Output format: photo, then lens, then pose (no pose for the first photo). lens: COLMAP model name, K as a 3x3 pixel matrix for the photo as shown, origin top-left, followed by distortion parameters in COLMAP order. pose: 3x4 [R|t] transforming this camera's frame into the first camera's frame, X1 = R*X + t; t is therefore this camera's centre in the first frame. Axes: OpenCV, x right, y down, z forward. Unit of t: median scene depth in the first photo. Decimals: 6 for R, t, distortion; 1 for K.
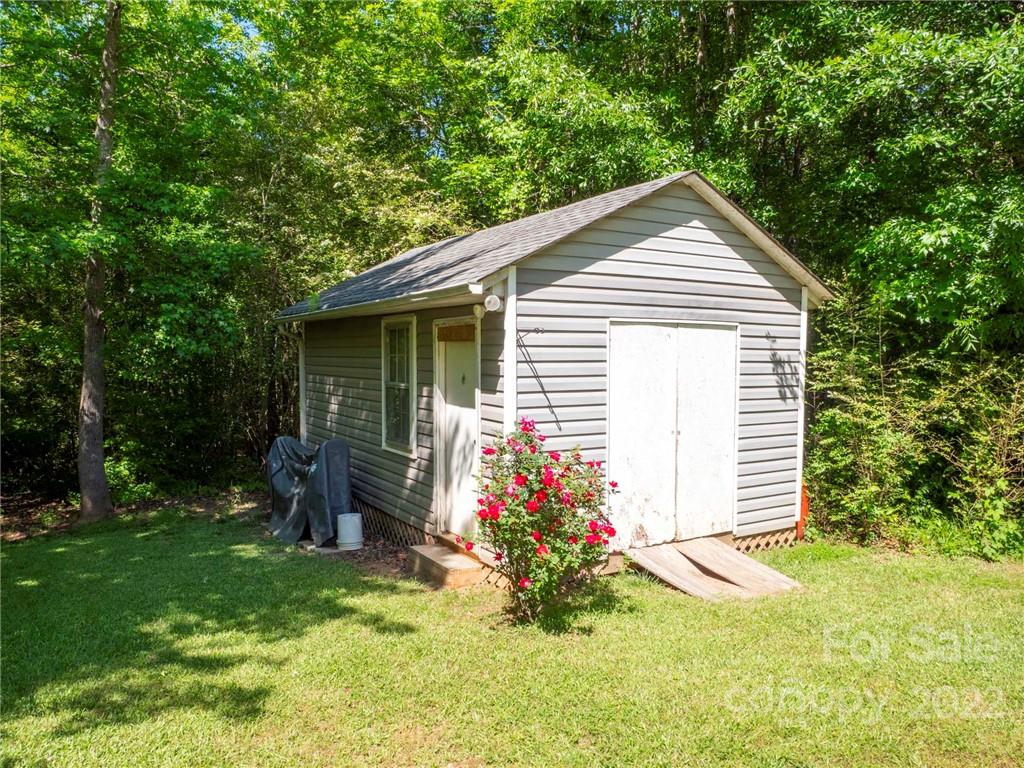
lens RADIAL K [[756.3, 0, 512.0], [0, 756.3, 384.0], [0, 0, 1]] dist [-0.034660, 0.001887]
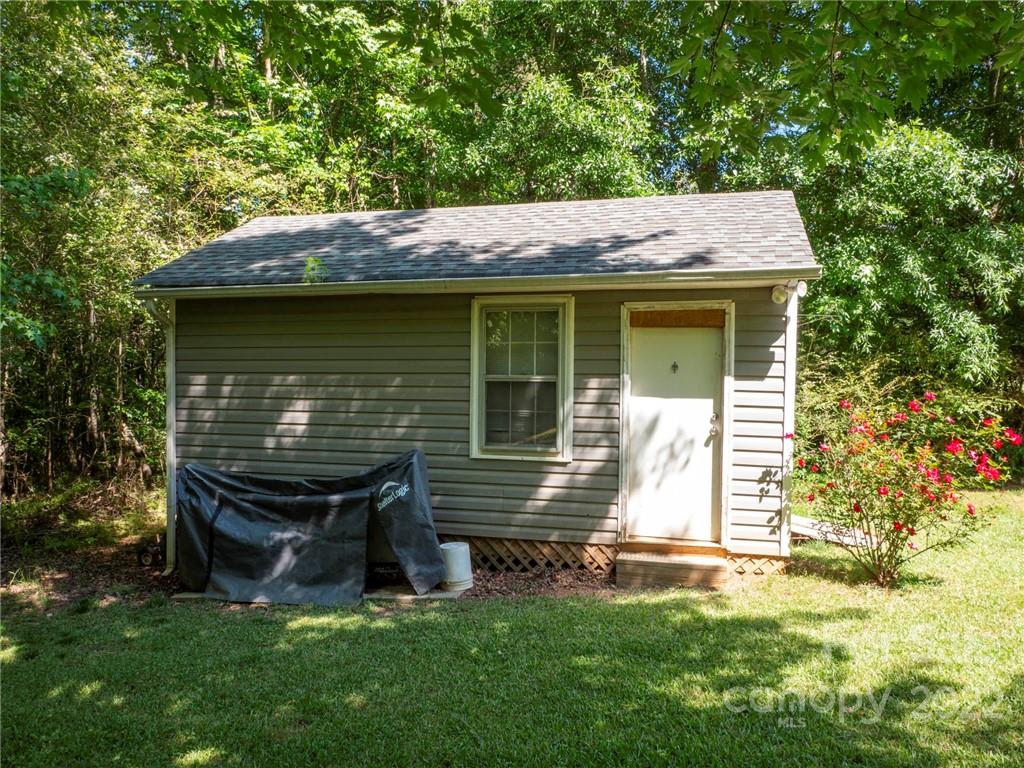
lens RADIAL K [[756.3, 0, 512.0], [0, 756.3, 384.0], [0, 0, 1]] dist [-0.034660, 0.001887]
pose [[0.687036, -0.010555, 0.726547, -0.837571], [0.026543, 0.999592, -0.010577, 0.017457], [-0.726139, 0.026551, 0.687035, 0.469222]]
